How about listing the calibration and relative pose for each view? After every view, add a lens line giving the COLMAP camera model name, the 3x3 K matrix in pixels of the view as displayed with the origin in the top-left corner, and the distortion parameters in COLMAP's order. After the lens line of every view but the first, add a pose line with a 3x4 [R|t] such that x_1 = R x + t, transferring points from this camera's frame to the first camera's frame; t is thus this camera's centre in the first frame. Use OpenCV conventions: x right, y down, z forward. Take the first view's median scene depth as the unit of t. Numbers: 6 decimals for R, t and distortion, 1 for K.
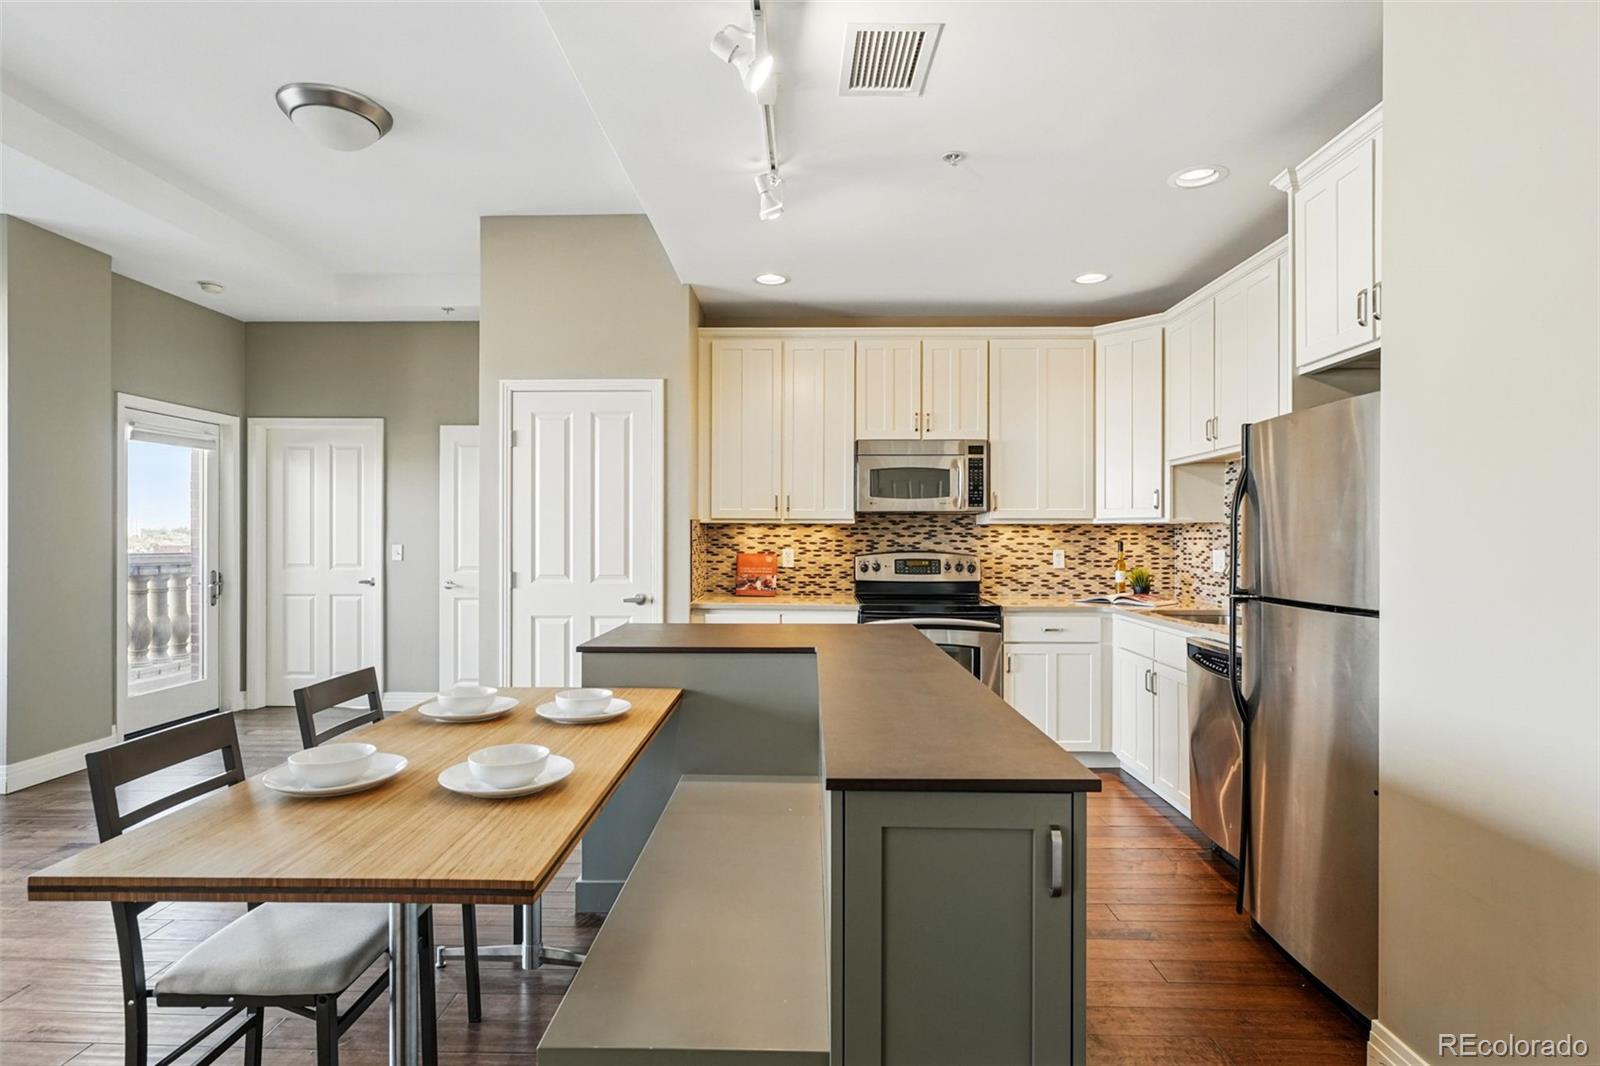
lens RADIAL K [[824.8, 0, 800.1], [0, 824.8, 538.7], [0, 0, 1]] dist [0.000126, 0.000039]
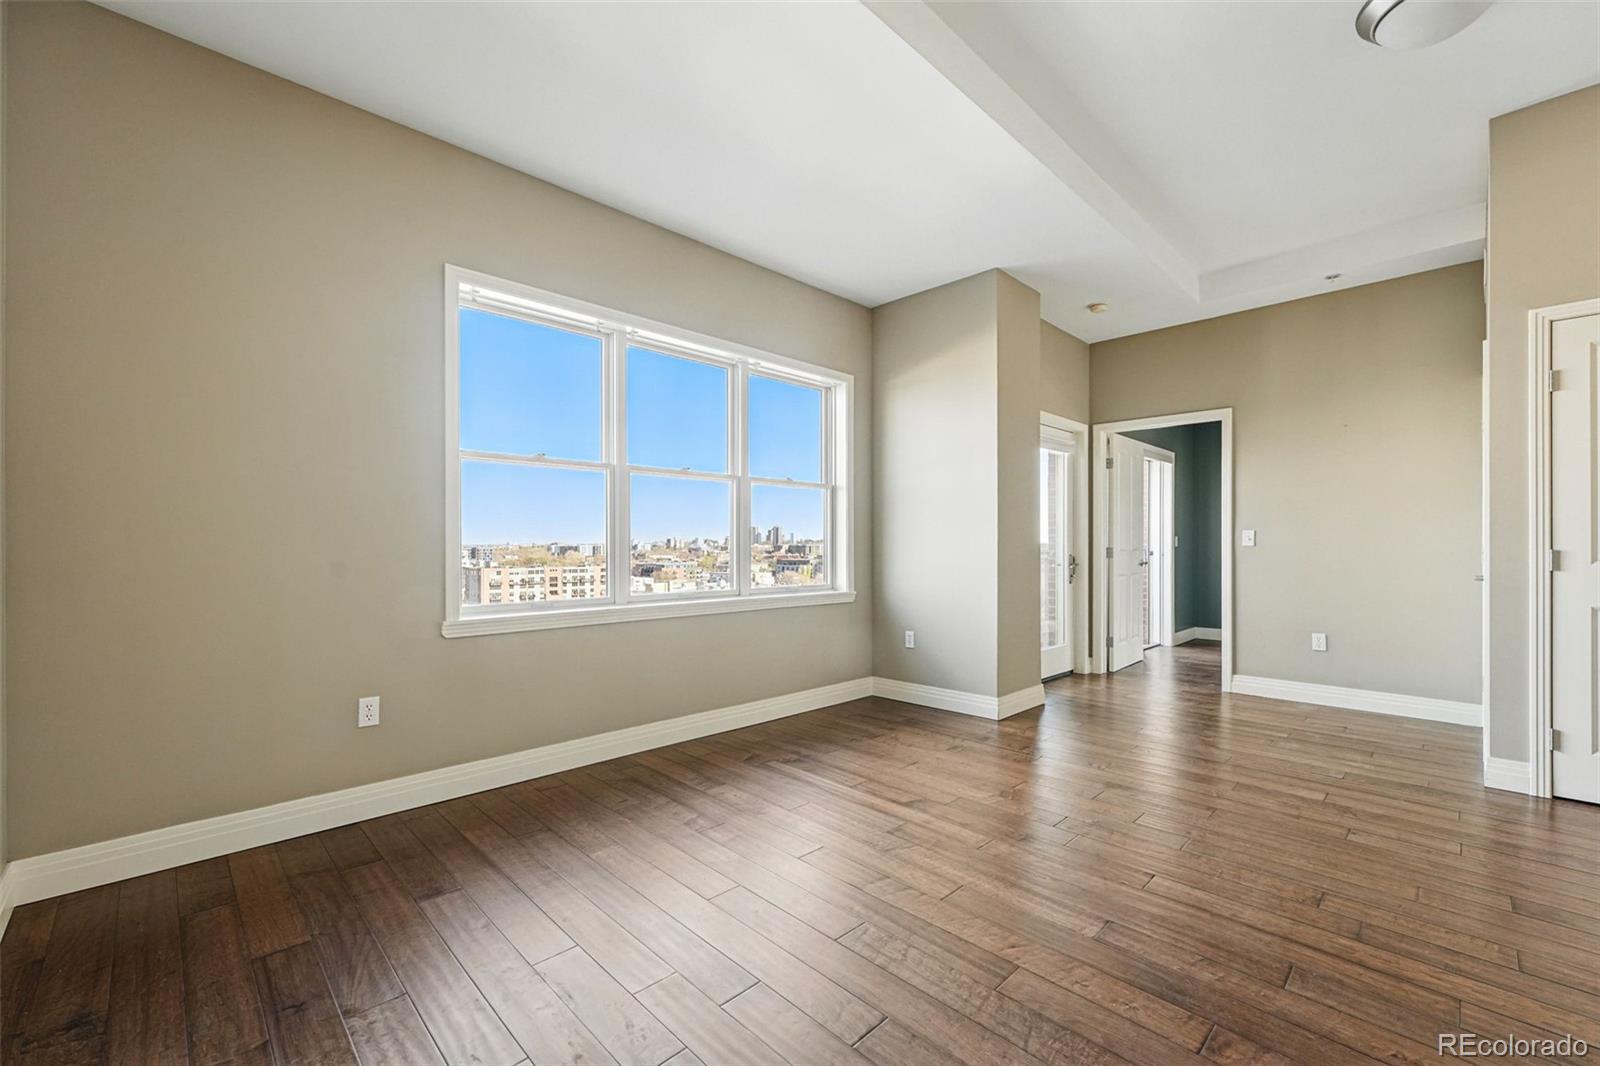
lens RADIAL K [[654.9, 0, 791.1], [0, 654.9, 546.7], [0, 0, 1]] dist [0.000550, 0.000154]
pose [[0.715642, -0.002774, -0.698462, -0.384914], [0.002023, 0.999996, -0.001899, 0.032404], [0.698465, -0.000054, 0.715644, 0.039127]]
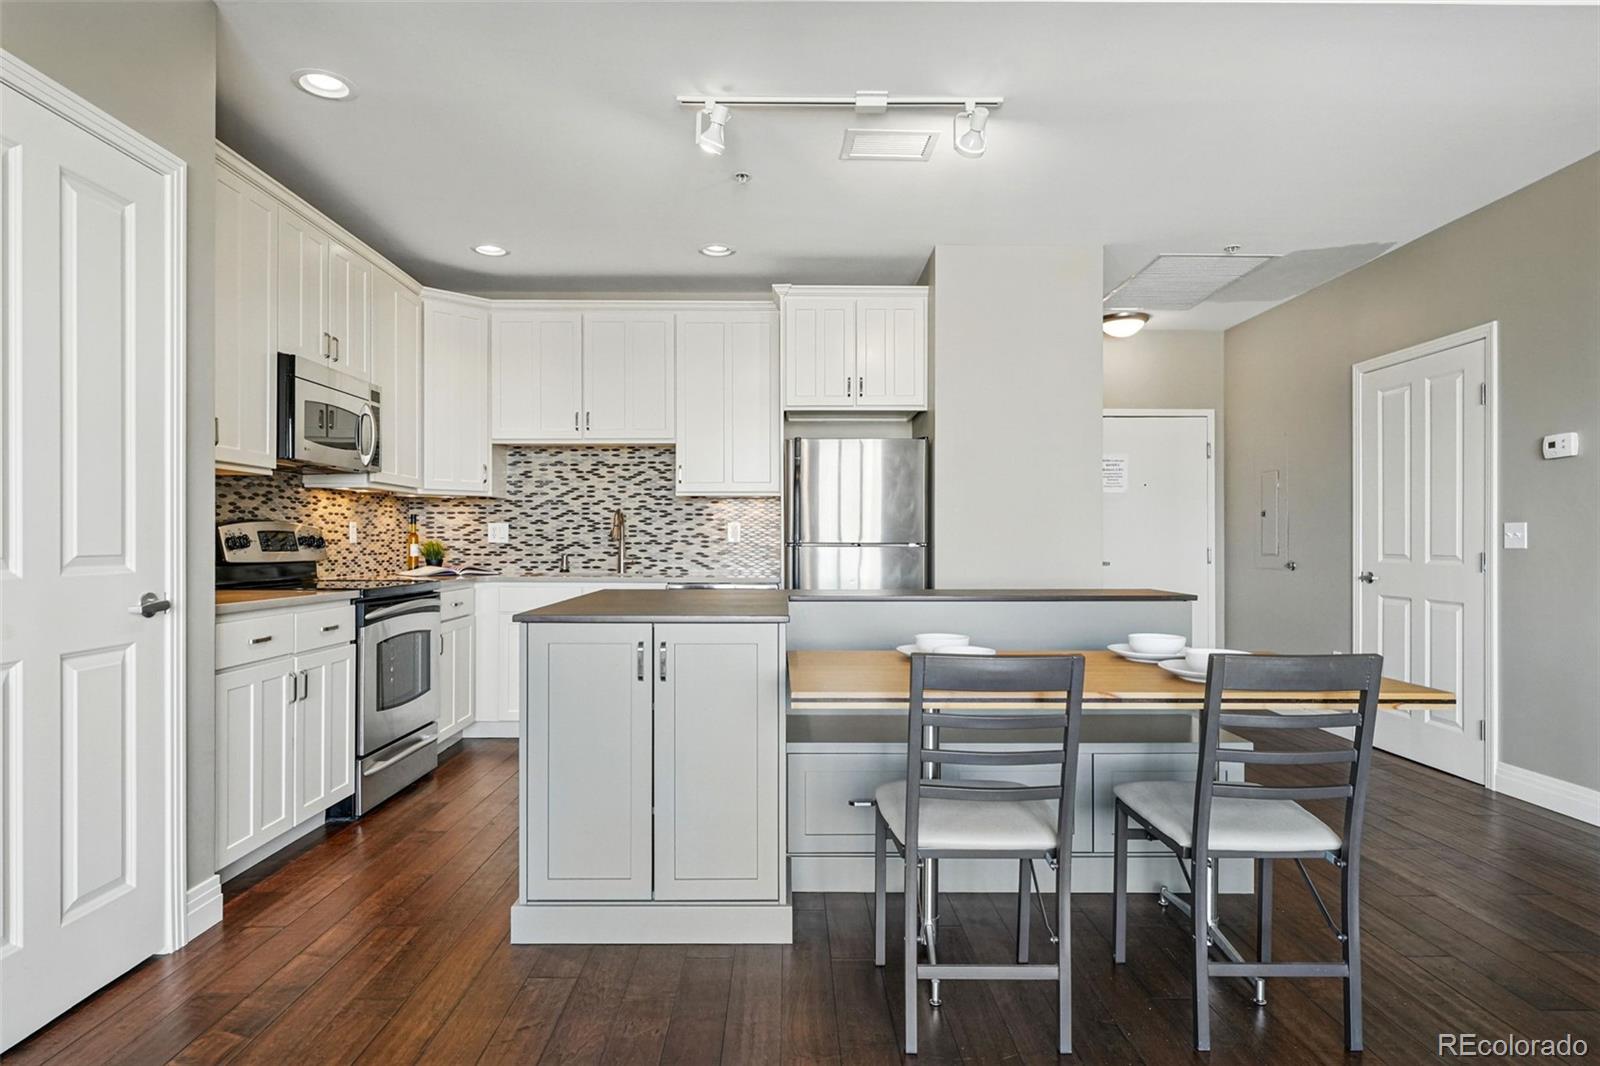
lens RADIAL K [[881.3, 0, 800.8], [0, 881.3, 537.1], [0, 0, 1]] dist [0.003366, 0.000650]
pose [[-0.041939, 0.001151, 0.999120, -0.634643], [-0.000516, 0.999999, -0.001173, 0.030534], [-0.999120, -0.000565, -0.041938, 0.572776]]
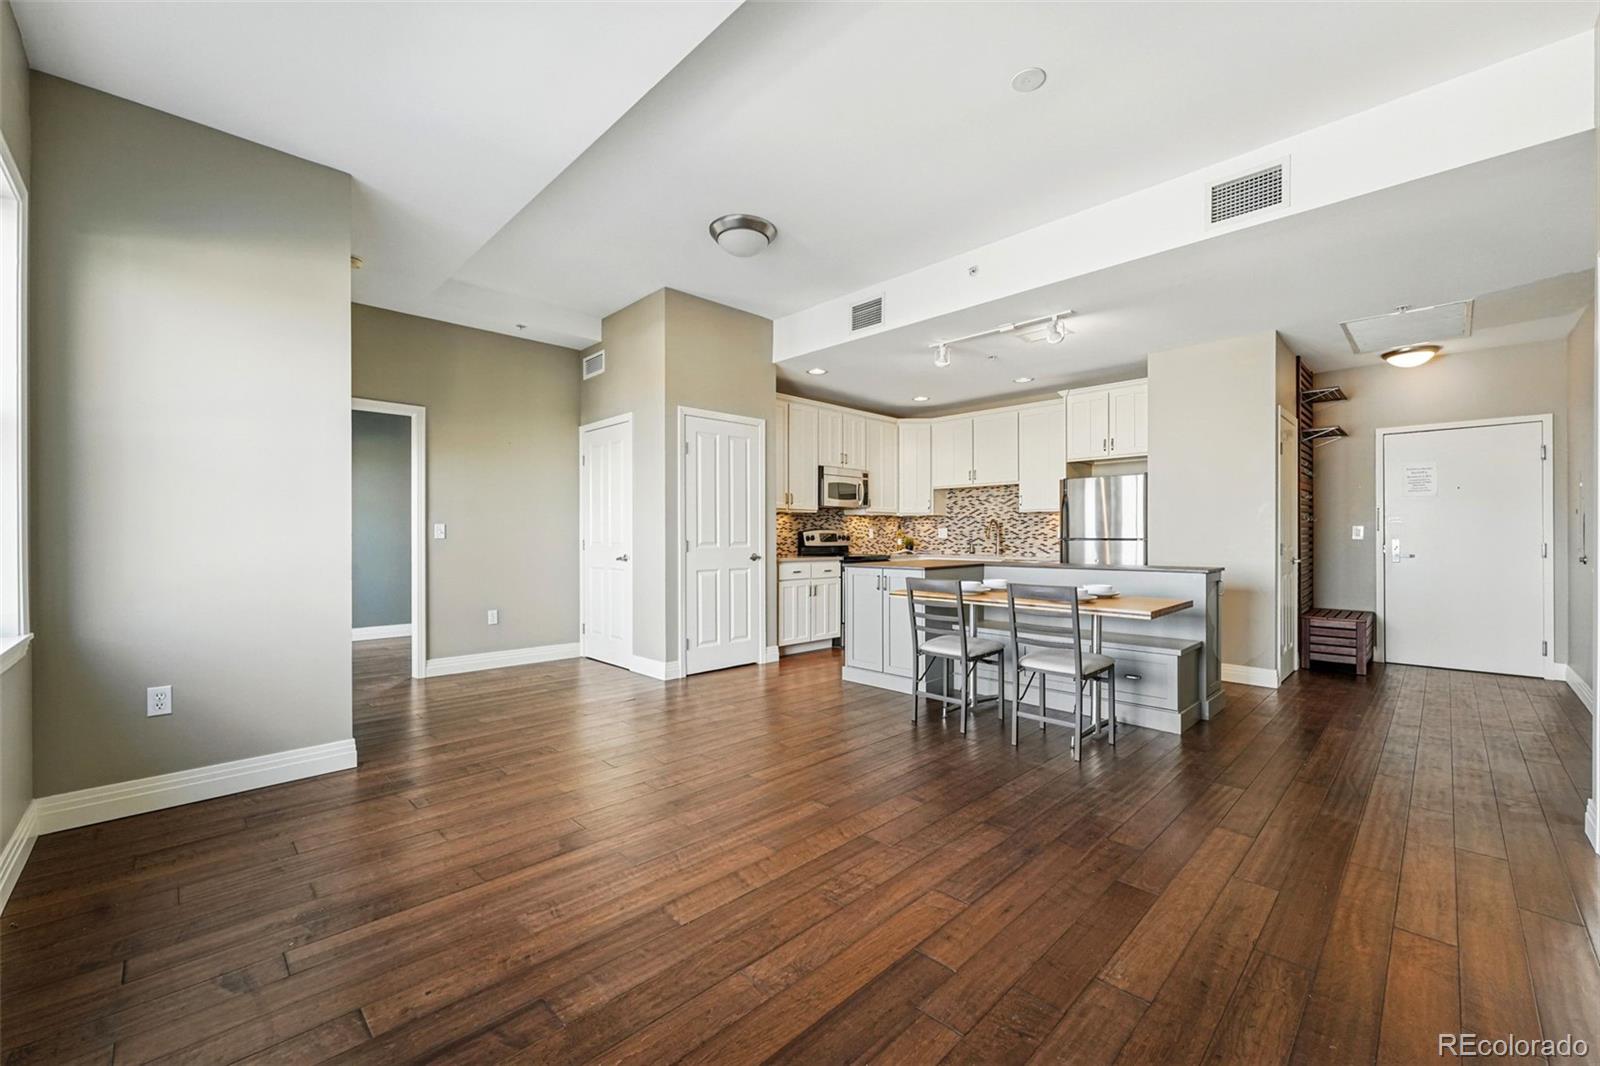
lens RADIAL K [[651.2, 0, 800.0], [0, 651.2, 533.0], [0, 0, 1]] dist [-0.000755, -0.000070]
pose [[0.687269, 0.000203, 0.726403, -0.922425], [0.003357, 0.999988, -0.003455, 0.028123], [-0.726395, 0.004813, 0.687261, 0.067182]]
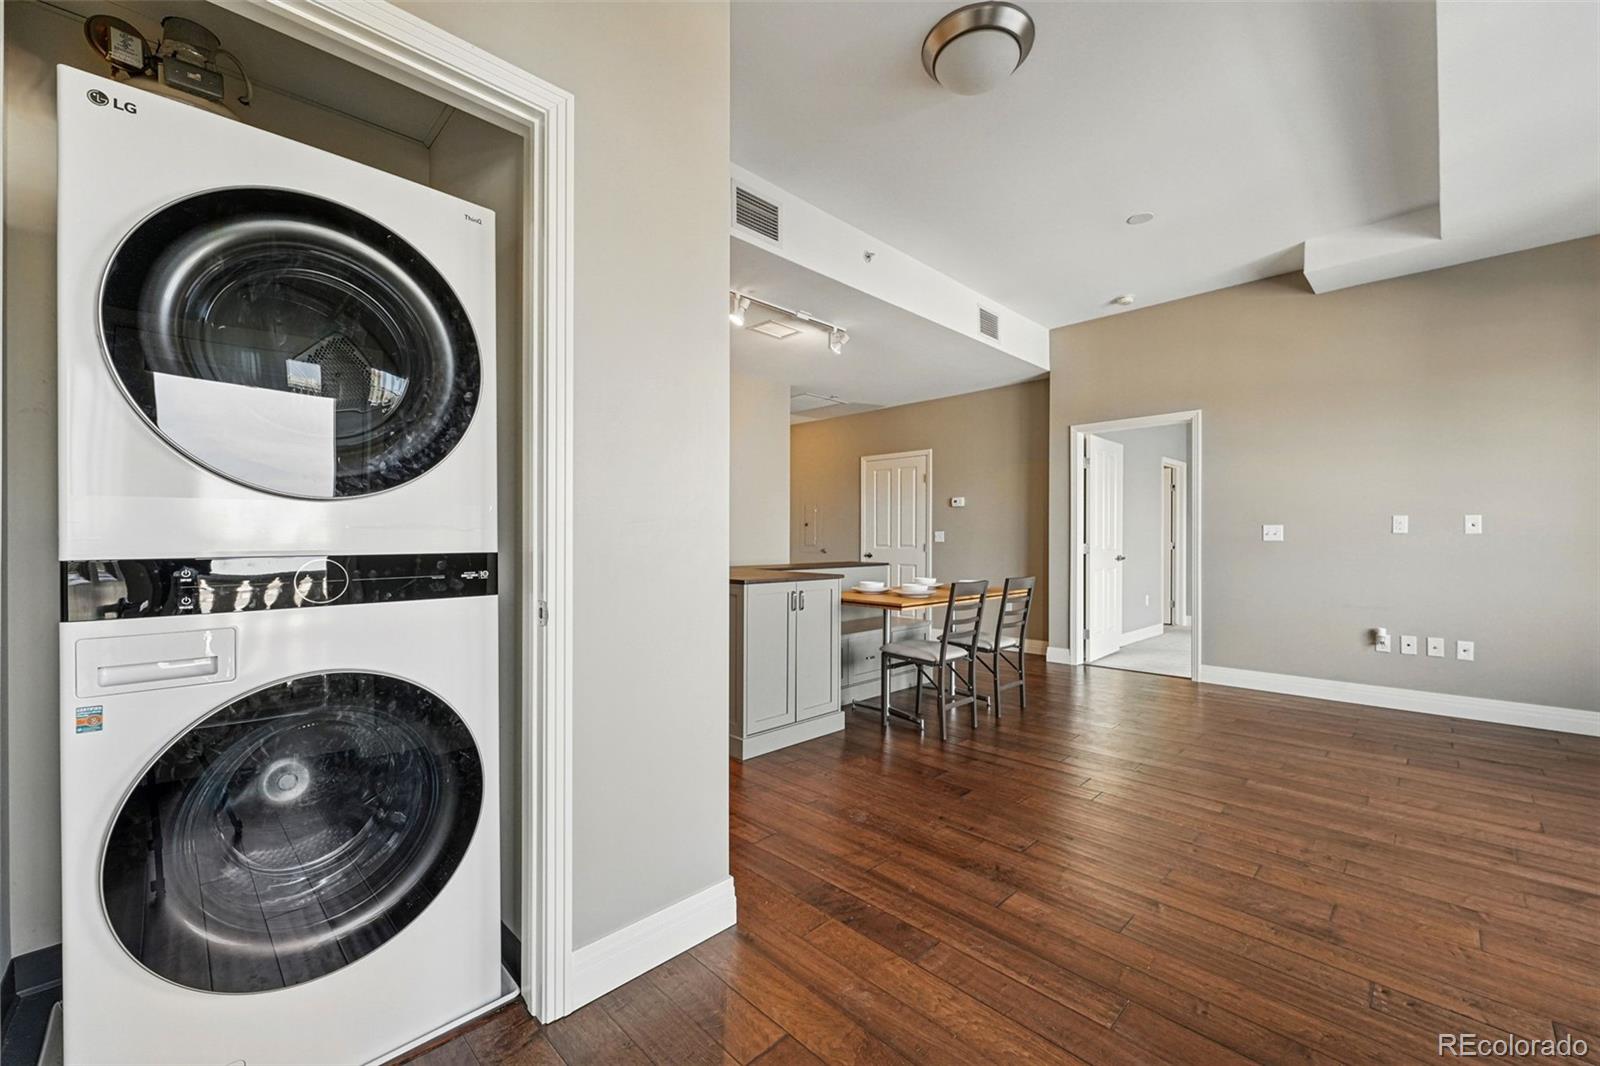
lens RADIAL K [[627.4, 0, 805.0], [0, 627.4, 536.6], [0, 0, 1]] dist [-0.002321, -0.000373]
pose [[-0.723135, -0.002827, 0.690700, -0.621902], [-0.003936, 0.999992, -0.000028, 0.028949], [-0.690695, -0.002739, -0.723141, 1.116192]]
